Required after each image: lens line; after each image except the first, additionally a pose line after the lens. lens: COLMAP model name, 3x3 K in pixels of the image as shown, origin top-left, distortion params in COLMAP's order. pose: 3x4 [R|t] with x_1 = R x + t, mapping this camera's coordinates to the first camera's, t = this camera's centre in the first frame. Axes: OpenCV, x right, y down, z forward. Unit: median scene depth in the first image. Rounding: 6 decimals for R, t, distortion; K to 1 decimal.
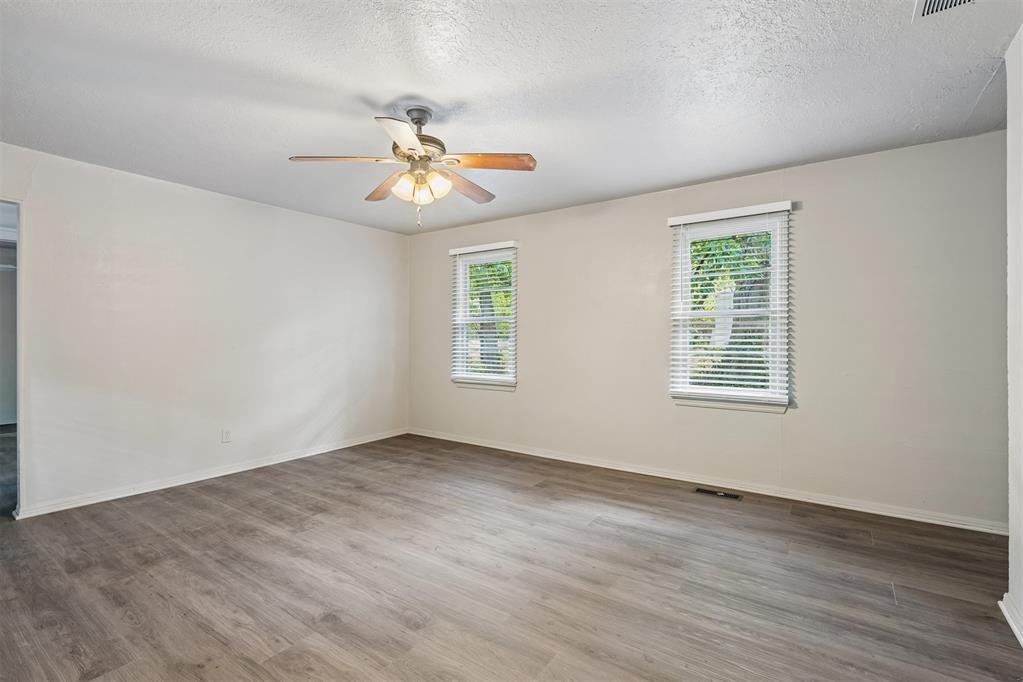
lens RADIAL K [[465.3, 0, 518.4], [0, 465.3, 338.4], [0, 0, 1]] dist [-0.004109, 0.001769]
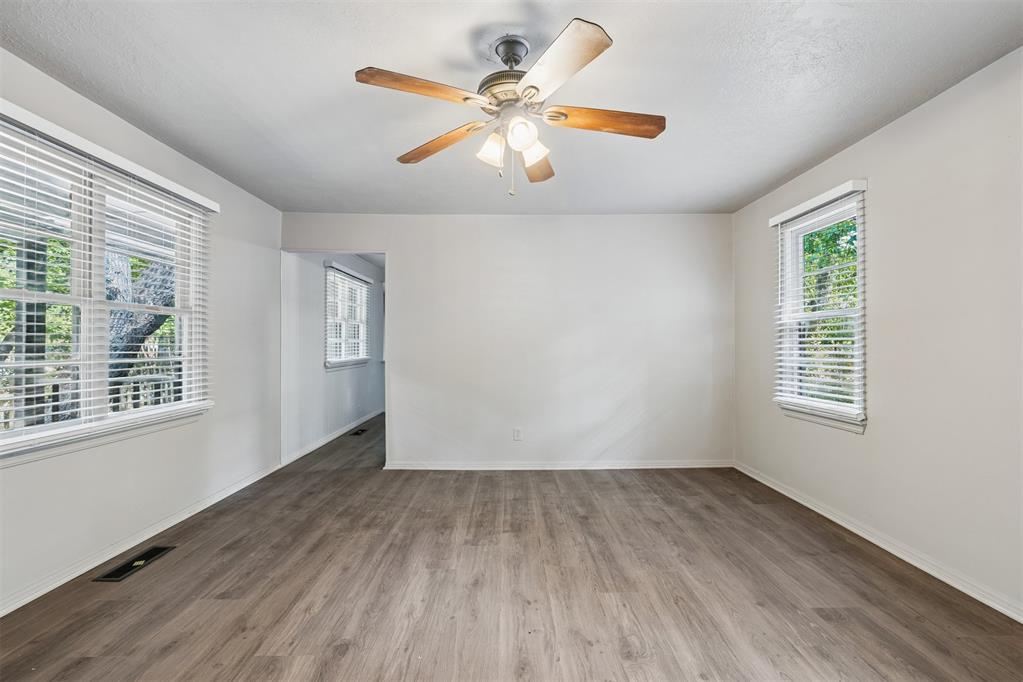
lens RADIAL K [[465.3, 0, 514.0], [0, 465.3, 340.9], [0, 0, 1]] dist [-0.004109, 0.001769]
pose [[0.579383, -0.010453, -0.814988, 0.360346], [-0.000876, 0.999909, -0.013447, 0.007110], [0.815055, 0.008505, 0.579321, 0.496991]]
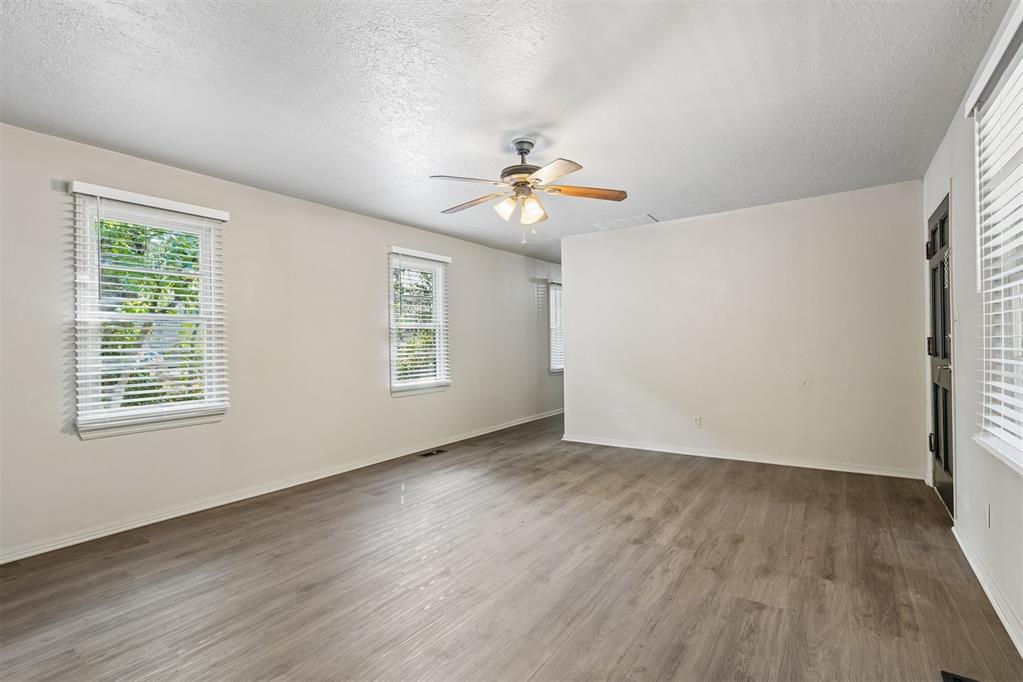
lens RADIAL K [[465.3, 0, 510.3], [0, 465.3, 346.4], [0, 0, 1]] dist [-0.004109, 0.001769]
pose [[0.008631, -0.008826, 0.999924, -1.199861], [0.017800, 0.999804, 0.008671, 0.000619], [-0.999804, 0.017724, 0.008786, 0.908849]]
